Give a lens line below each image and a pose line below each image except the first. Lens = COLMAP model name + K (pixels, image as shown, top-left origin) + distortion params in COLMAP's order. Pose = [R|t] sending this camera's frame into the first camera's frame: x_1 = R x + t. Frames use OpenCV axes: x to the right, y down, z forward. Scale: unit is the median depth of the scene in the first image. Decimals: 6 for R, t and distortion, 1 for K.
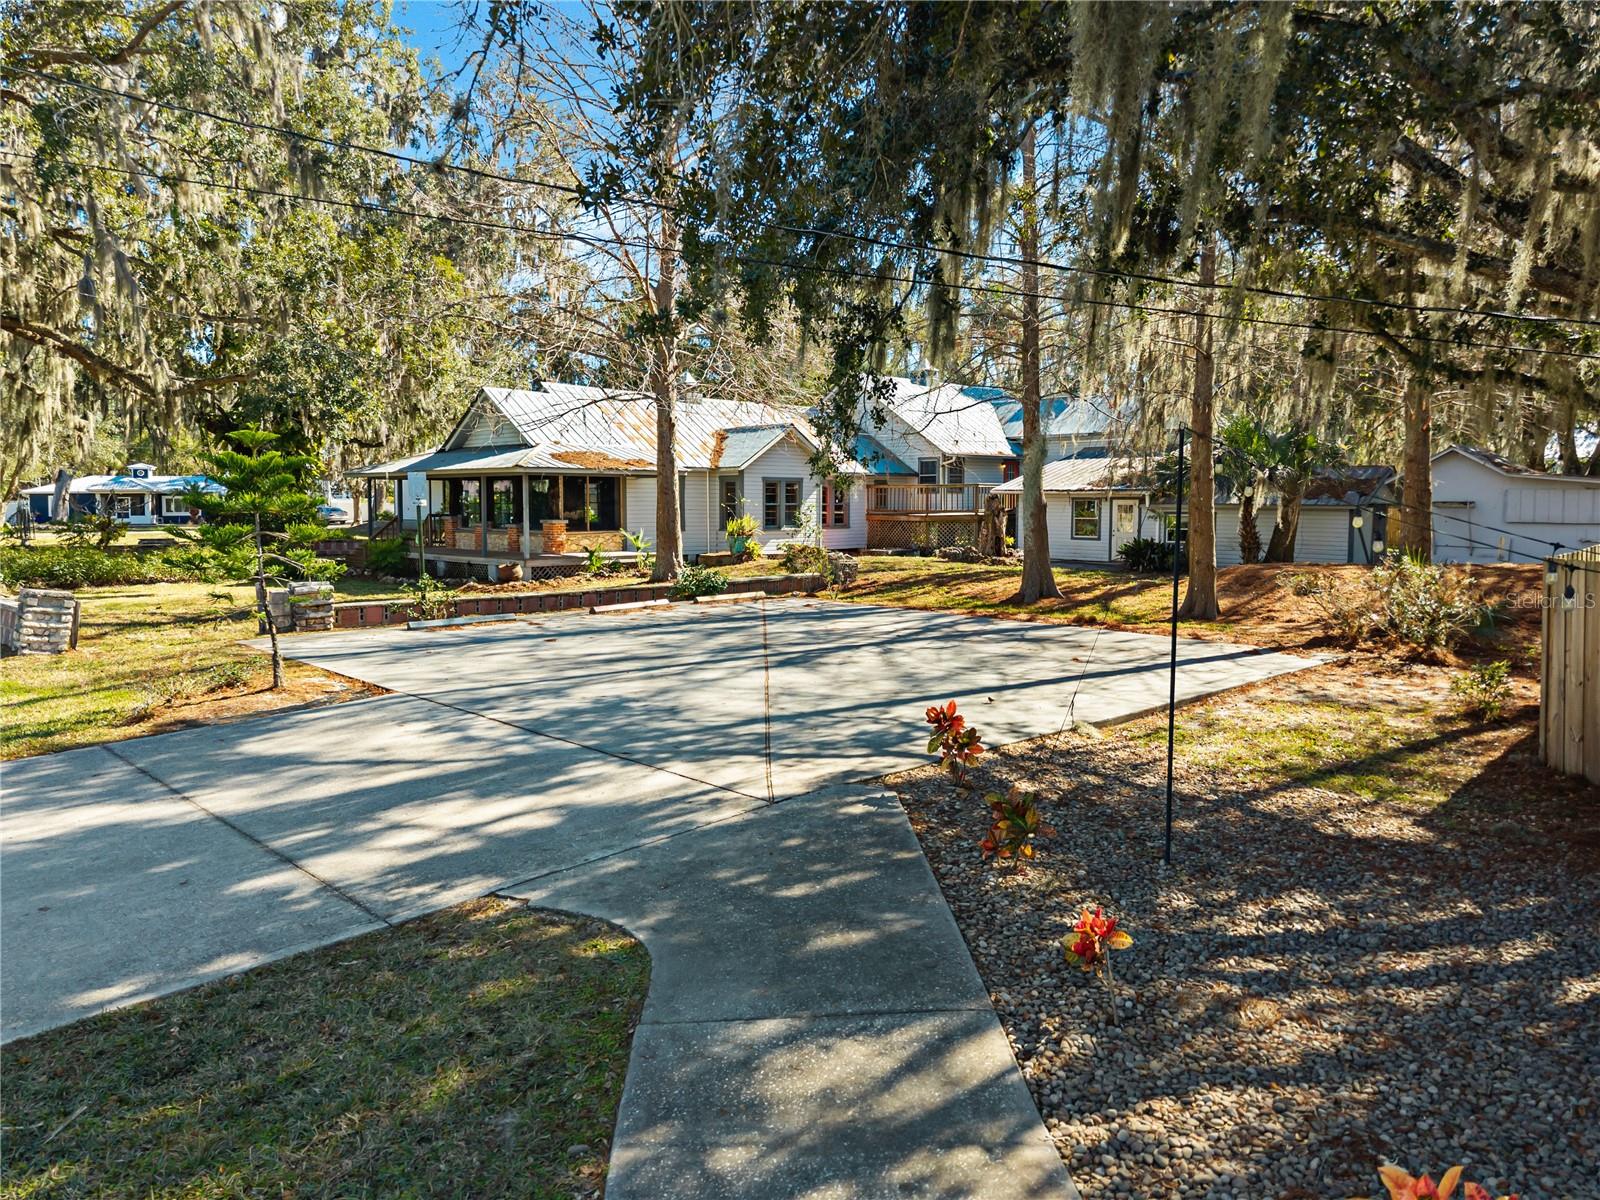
lens RADIAL K [[1088.5, 0, 800.0], [0, 1088.5, 600.0], [0, 0, 1]] dist [0.025413, -0.025470]
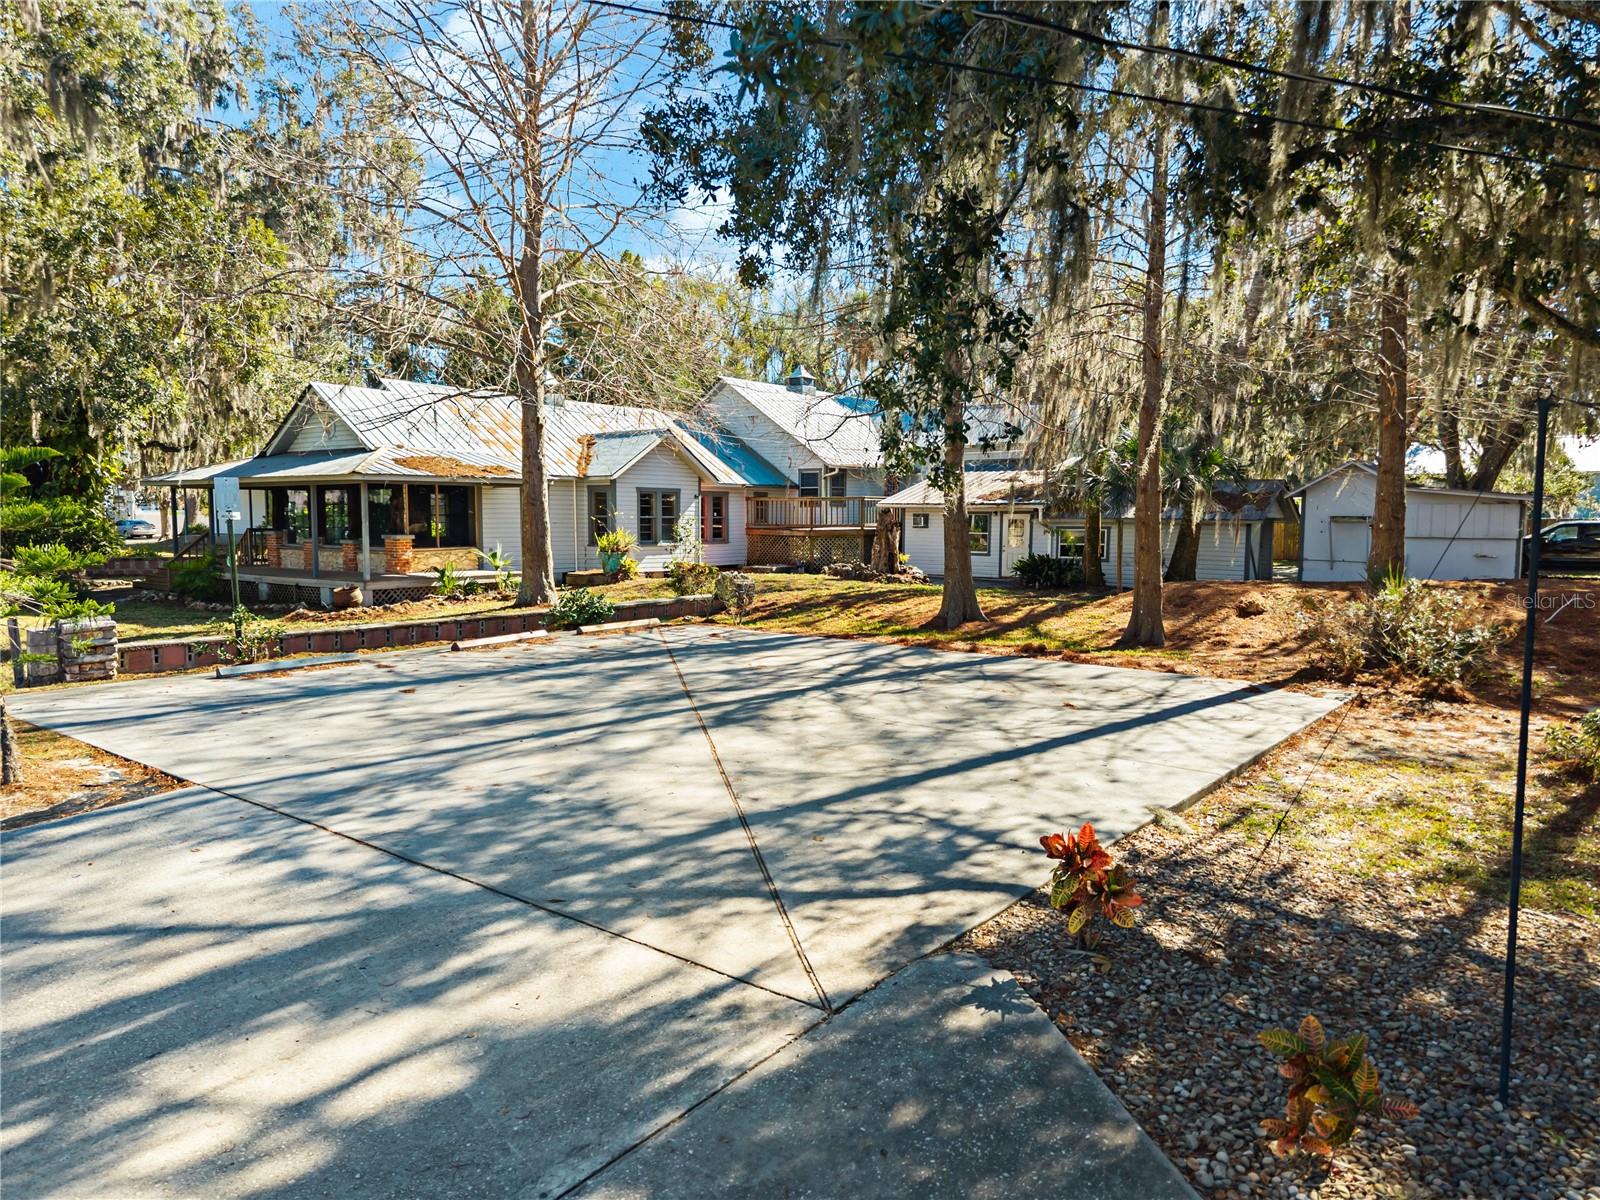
lens RADIAL K [[1081.2, 0, 810.9], [0, 1081.2, 633.1], [0, 0, 1]] dist [-0.001340, -0.000760]
pose [[0.988887, -0.014272, 0.147982, -0.031969], [0.011414, 0.999732, 0.020144, -0.009739], [-0.148230, -0.018231, 0.988785, 0.105481]]
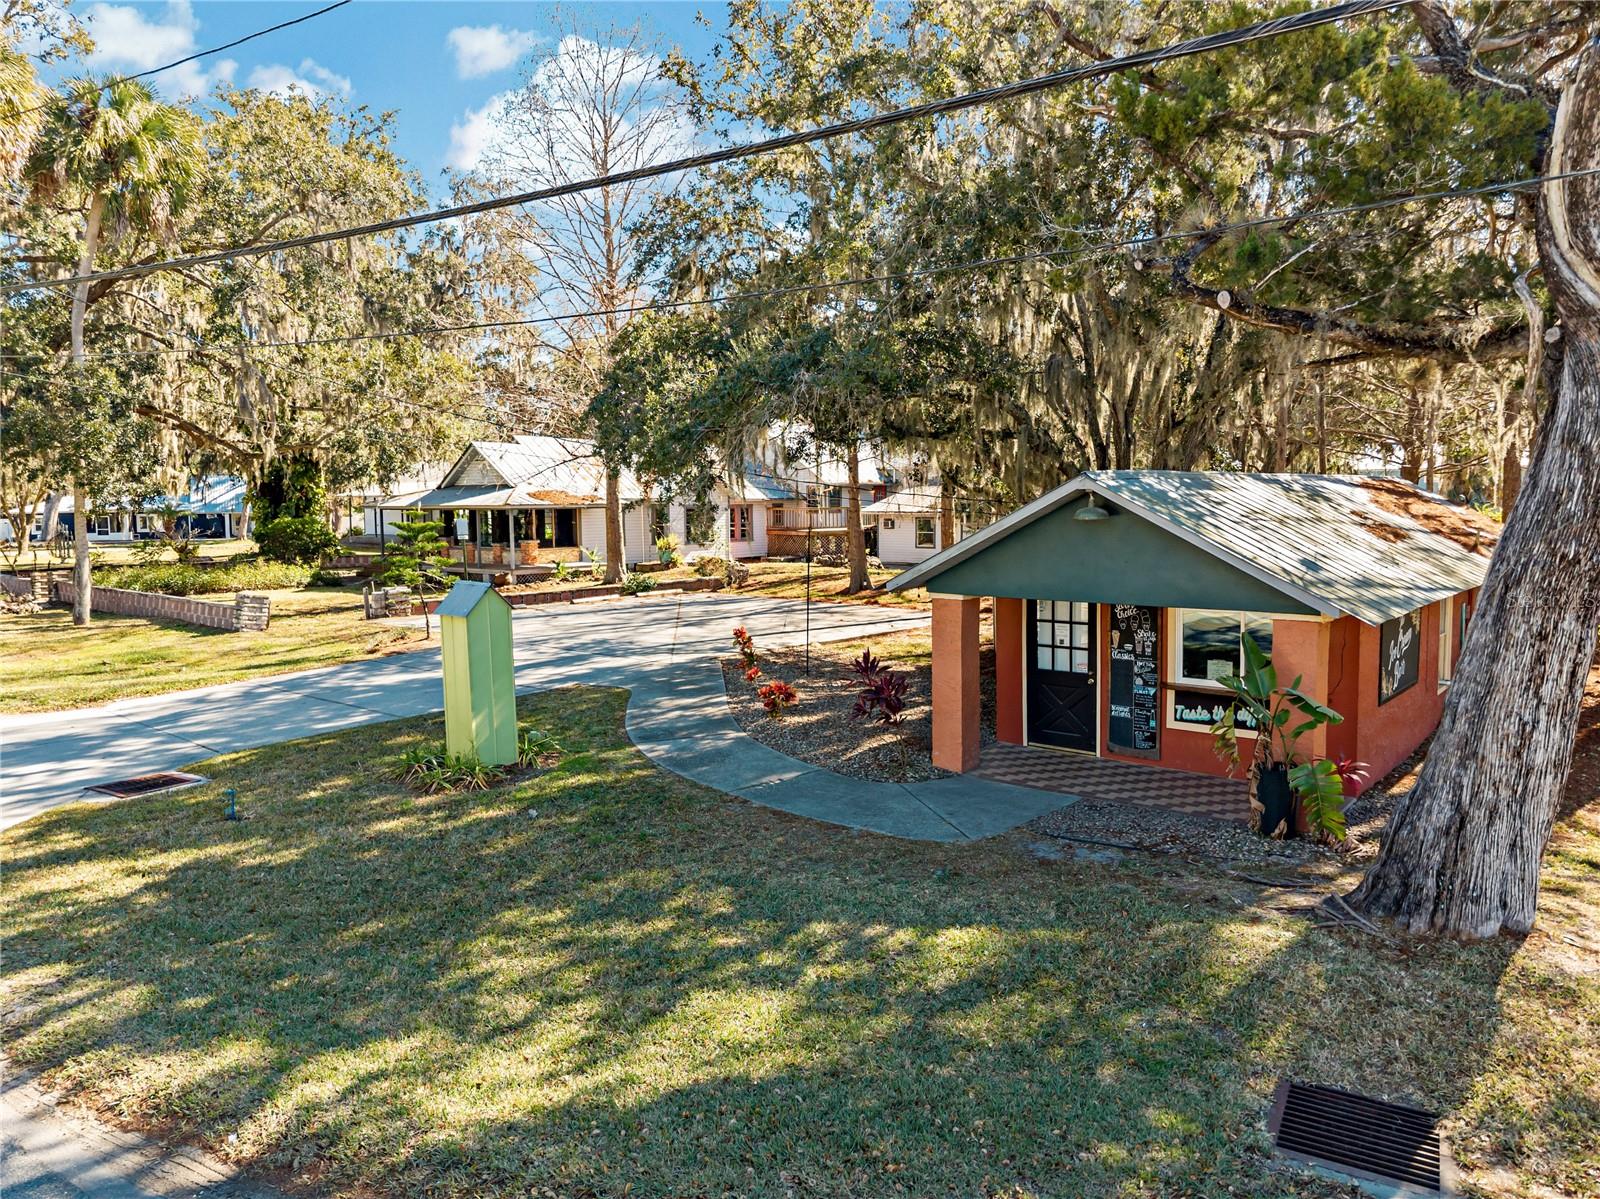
lens RADIAL K [[1088.5, 0, 800.0], [0, 1088.5, 599.5], [0, 0, 1]] dist [0.025413, -0.025470]
pose [[0.998077, -0.016925, 0.059625, 0.033779], [0.017051, 0.999853, -0.001607, 0.009895], [-0.059589, 0.002621, 0.998220, -0.433954]]
